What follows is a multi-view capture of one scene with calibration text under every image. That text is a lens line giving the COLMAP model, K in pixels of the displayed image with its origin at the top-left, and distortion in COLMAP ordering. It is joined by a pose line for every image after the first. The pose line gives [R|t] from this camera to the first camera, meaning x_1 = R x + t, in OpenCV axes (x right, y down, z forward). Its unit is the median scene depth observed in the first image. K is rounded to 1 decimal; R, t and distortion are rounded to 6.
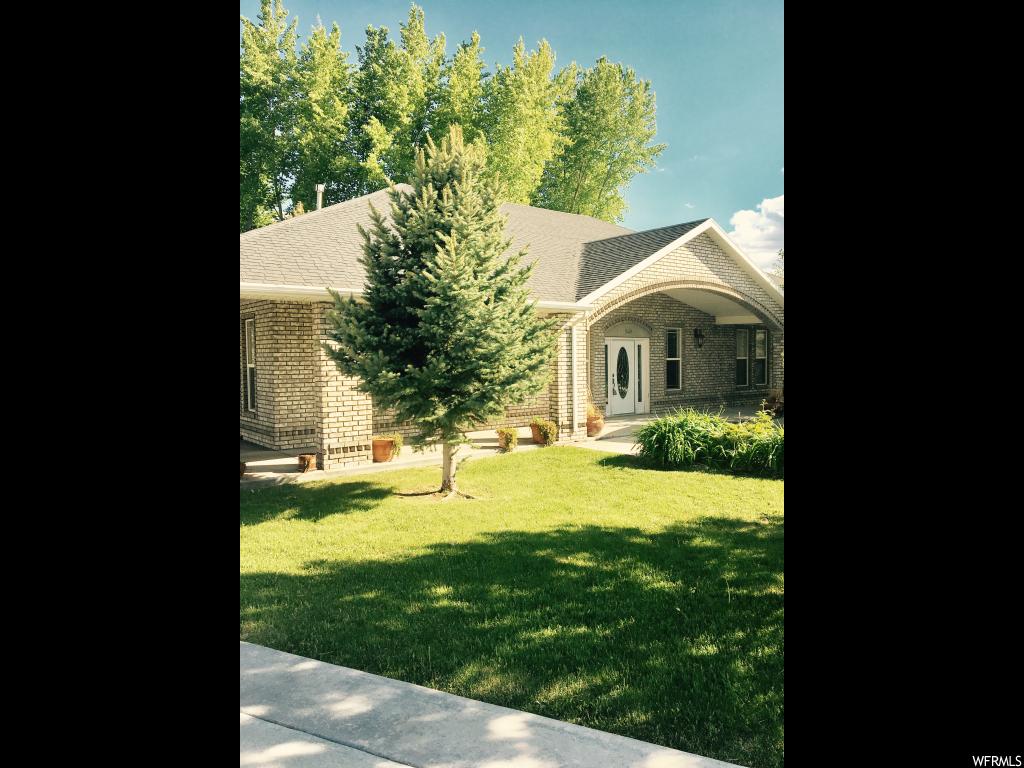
lens RADIAL K [[623.2, 0, 512.0], [0, 623.2, 384.0], [0, 0, 1]] dist [-0.005402, -0.002637]
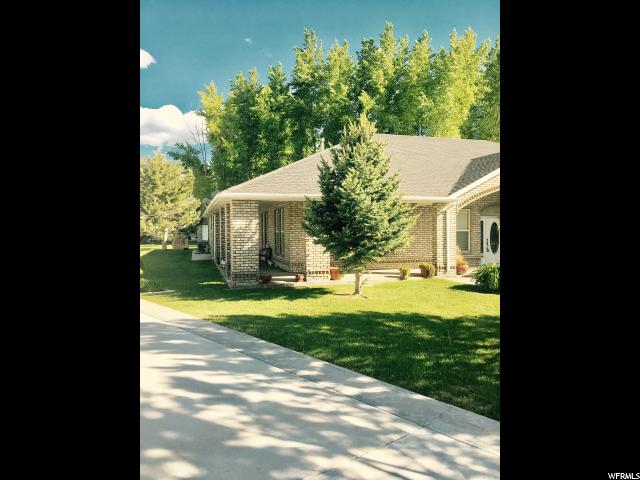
lens RADIAL K [[406.0, 0, 320.0], [0, 406.0, 240.0], [0, 0, 1]] dist [0.028557, -0.001148]
pose [[0.925517, 0.015964, -0.378370, 0.246472], [-0.021990, 0.999691, -0.011610, 0.013157], [0.378067, 0.019065, 0.925582, -0.235264]]
